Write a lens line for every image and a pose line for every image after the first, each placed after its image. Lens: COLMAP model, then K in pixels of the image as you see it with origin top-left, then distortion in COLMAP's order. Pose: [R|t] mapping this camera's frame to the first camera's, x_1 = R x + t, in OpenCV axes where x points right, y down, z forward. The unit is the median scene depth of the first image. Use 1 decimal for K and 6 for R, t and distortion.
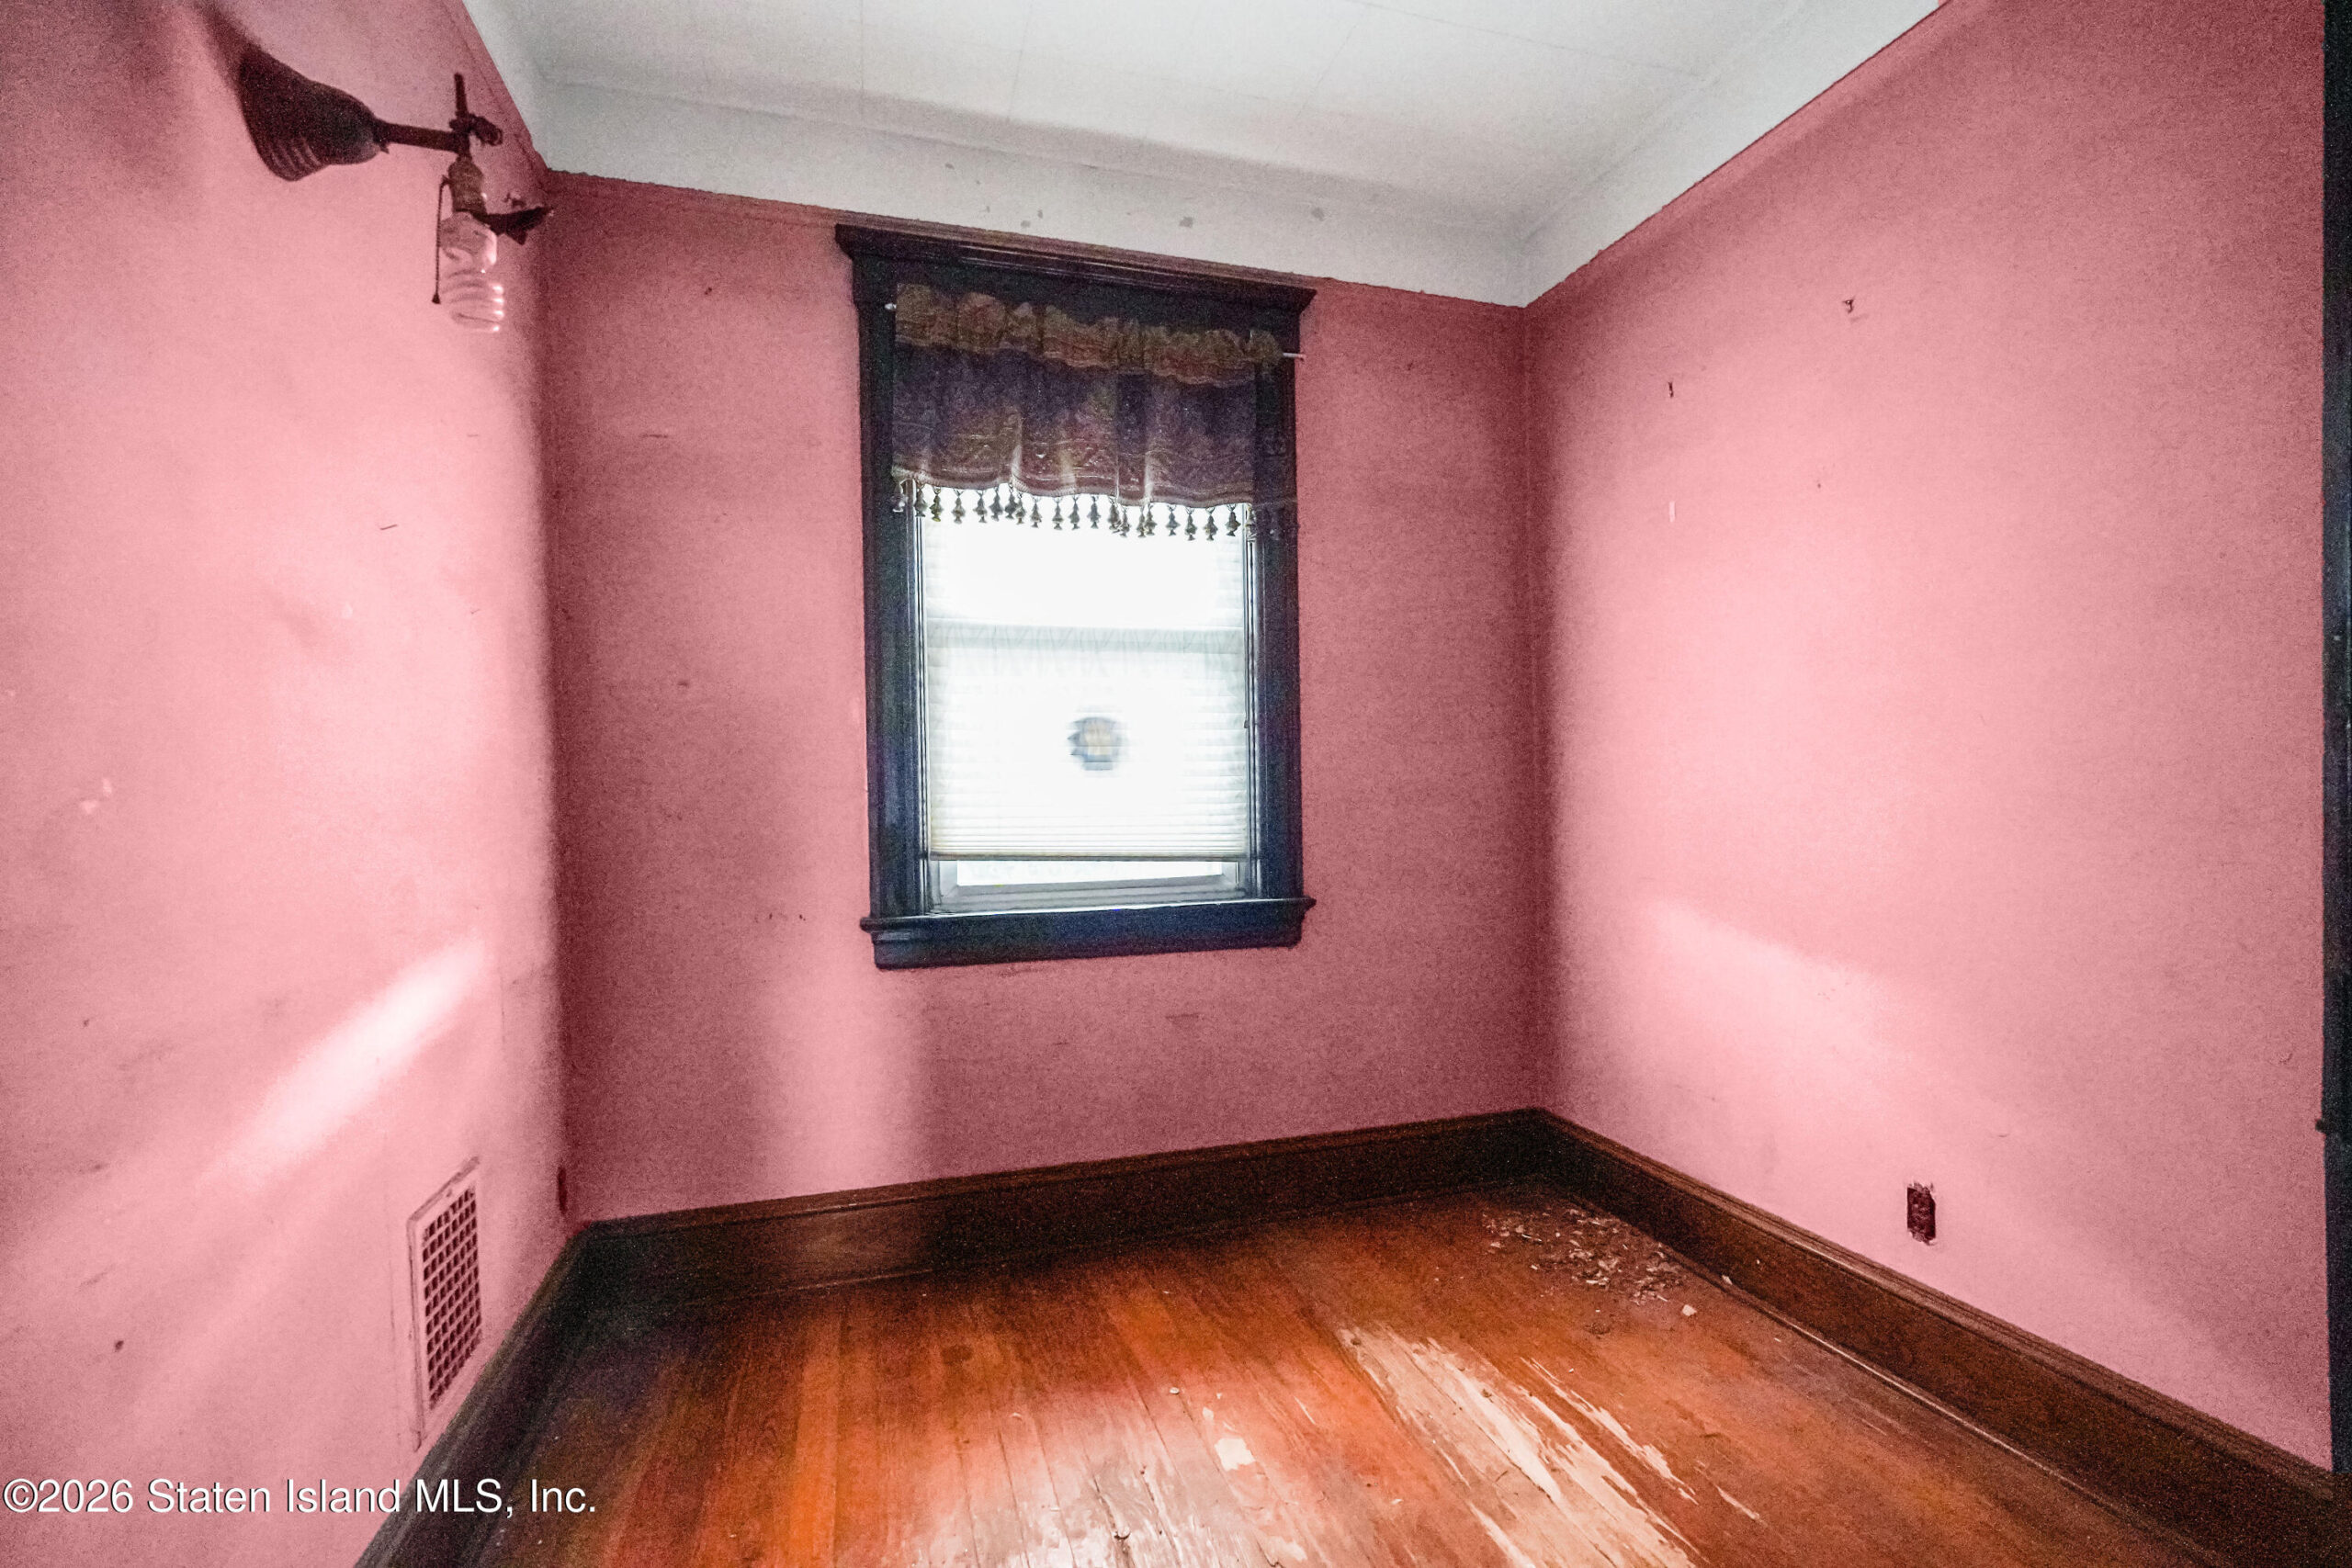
lens RADIAL K [[1036.7, 0, 1181.3], [0, 1036.7, 790.5], [0, 0, 1]] dist [-0.002356, 0.001314]
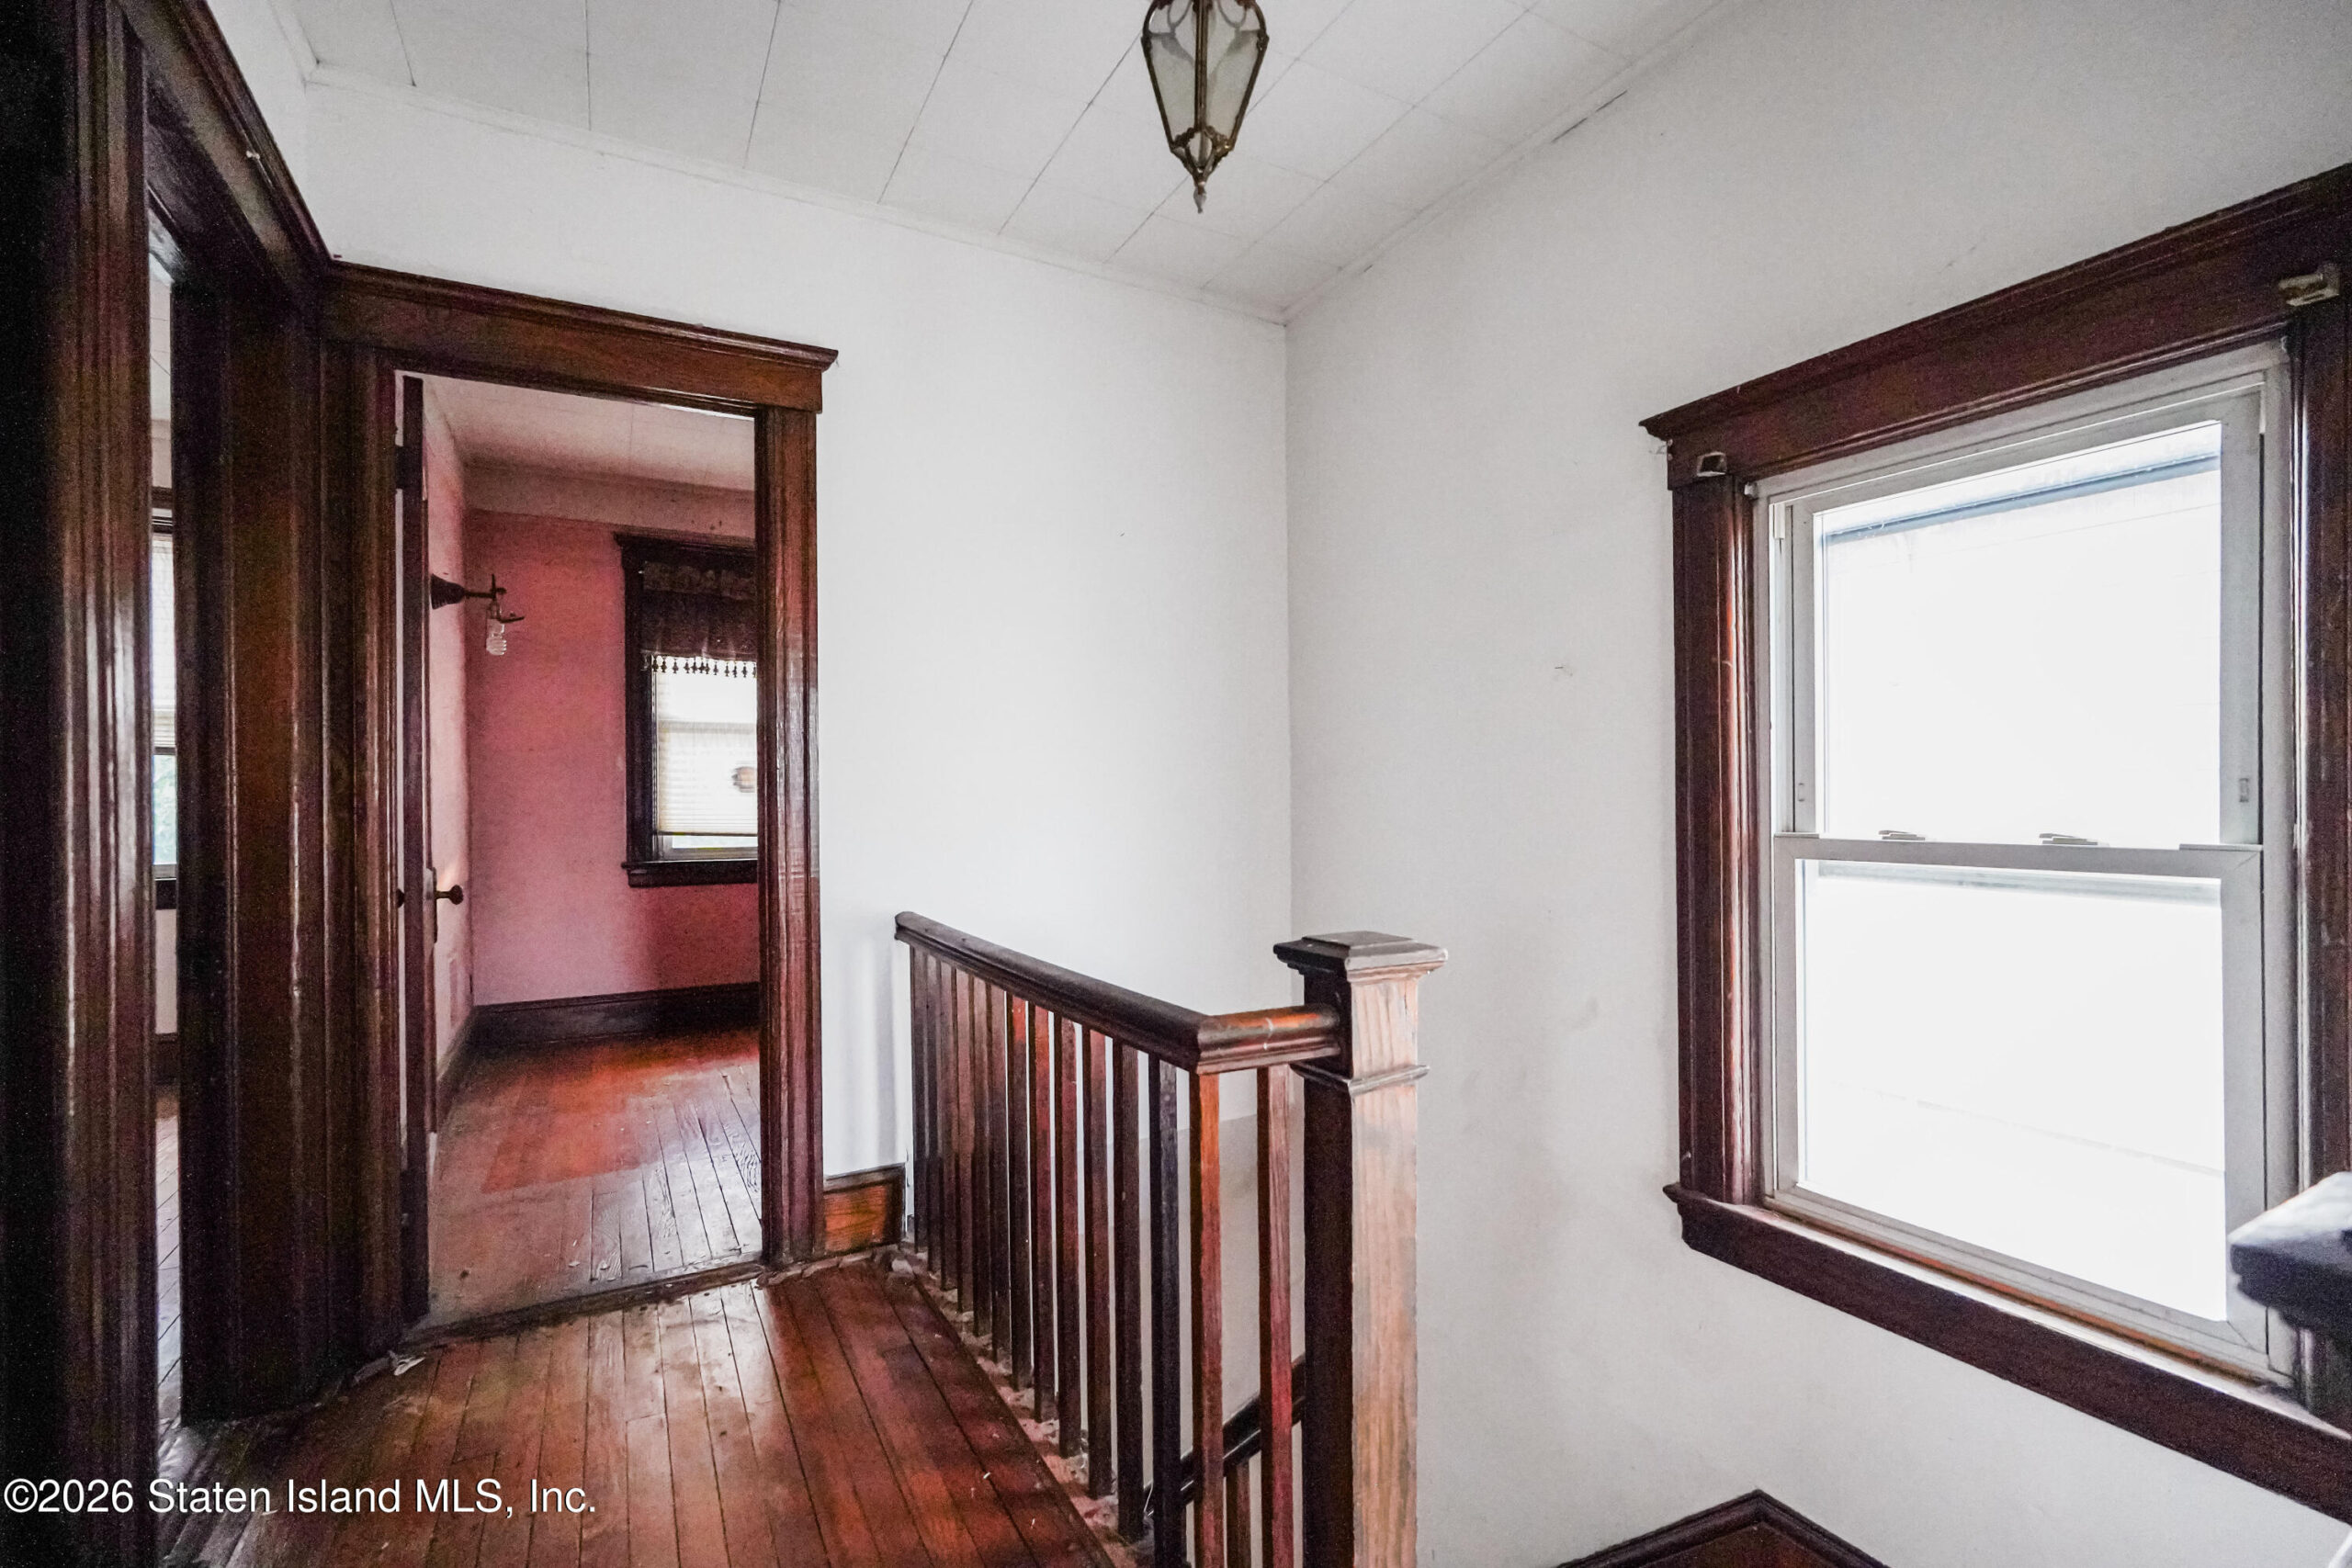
lens RADIAL K [[1036.7, 0, 1169.6], [0, 1036.7, 789.1], [0, 0, 1]] dist [-0.002356, 0.001314]
pose [[0.979895, 0.011373, 0.199187, 0.347398], [-0.009232, 0.999889, -0.011679, -0.010300], [-0.199298, 0.009605, 0.979892, -1.240686]]
